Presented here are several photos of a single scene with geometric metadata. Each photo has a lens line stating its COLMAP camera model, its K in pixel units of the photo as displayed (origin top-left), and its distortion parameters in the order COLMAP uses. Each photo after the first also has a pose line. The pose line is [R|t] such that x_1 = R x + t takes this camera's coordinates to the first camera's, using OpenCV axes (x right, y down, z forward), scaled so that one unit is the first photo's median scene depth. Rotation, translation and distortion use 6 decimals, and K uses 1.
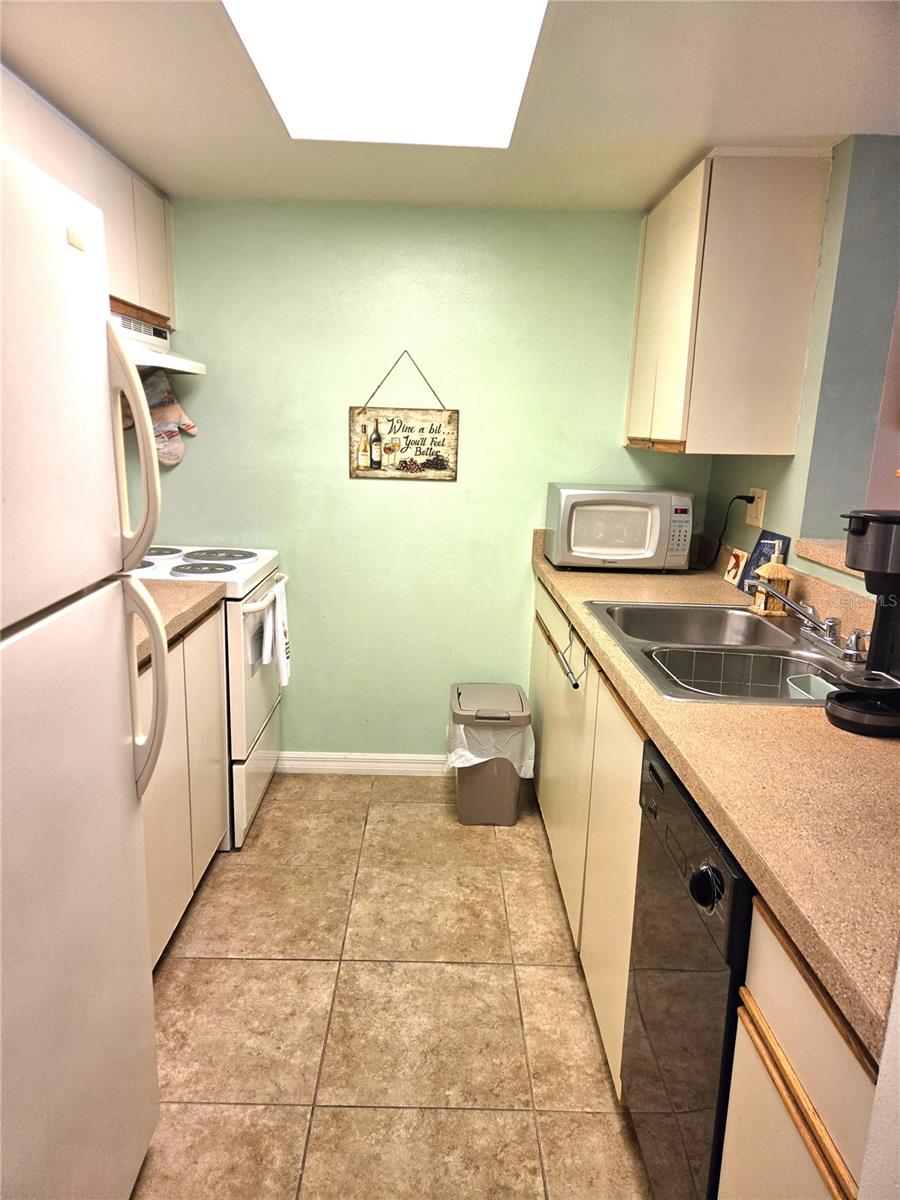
lens RADIAL K [[802.6, 0, 450.0], [0, 802.6, 600.0], [0, 0, 1]] dist [0.066630, -0.053869]
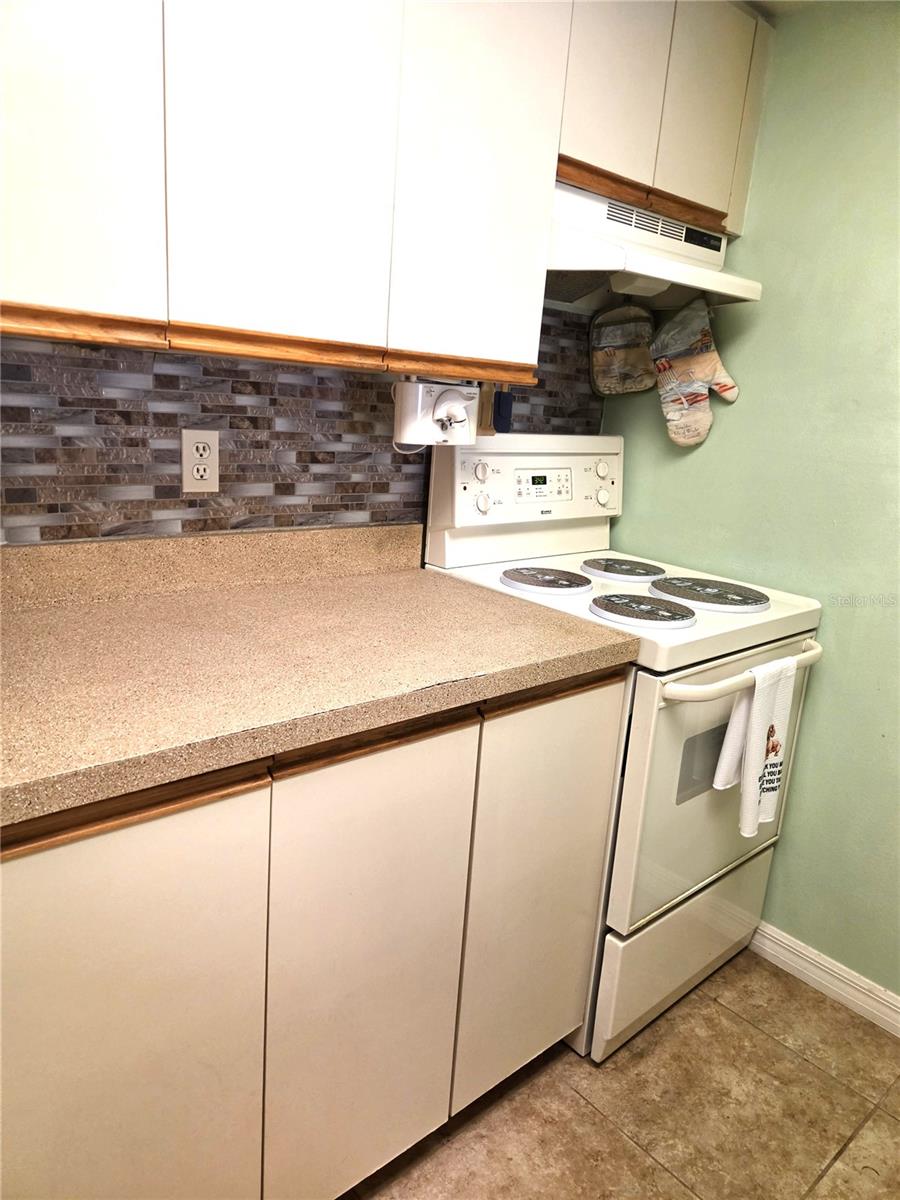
lens RADIAL K [[802.6, 0, 450.0], [0, 802.6, 600.0], [0, 0, 1]] dist [0.066630, -0.053869]
pose [[0.645877, 0.205356, -0.735303, 0.047290], [-0.211833, 0.973531, 0.085818, -0.060289], [0.733464, 0.100333, 0.672283, 0.435772]]
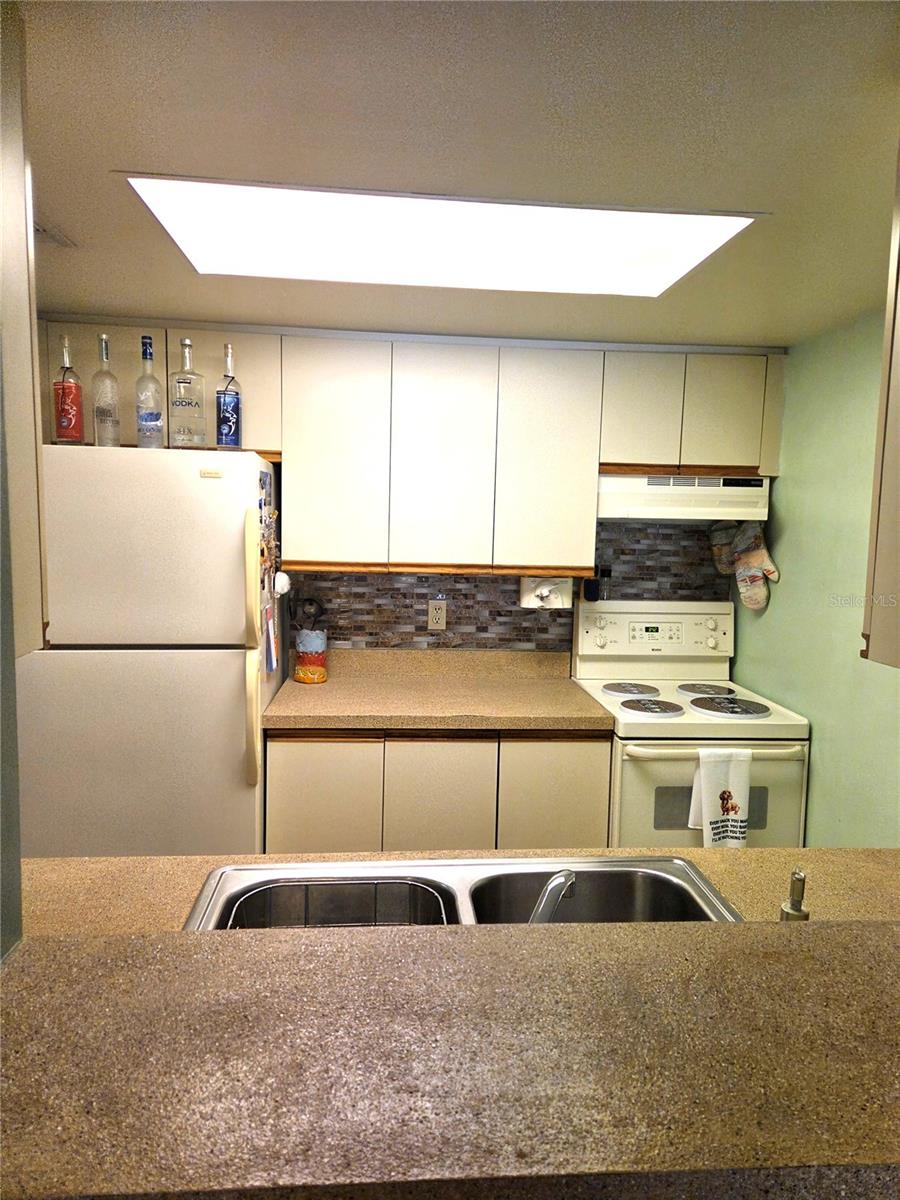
lens RADIAL K [[800.9, 0, 464.9], [0, 800.9, 578.5], [0, 0, 1]] dist [0.068481, -0.057360]
pose [[0.080595, 0.044794, -0.995740, 0.620232], [-0.233446, 0.972053, 0.024833, -0.150935], [0.969024, 0.230451, 0.088799, 0.585013]]
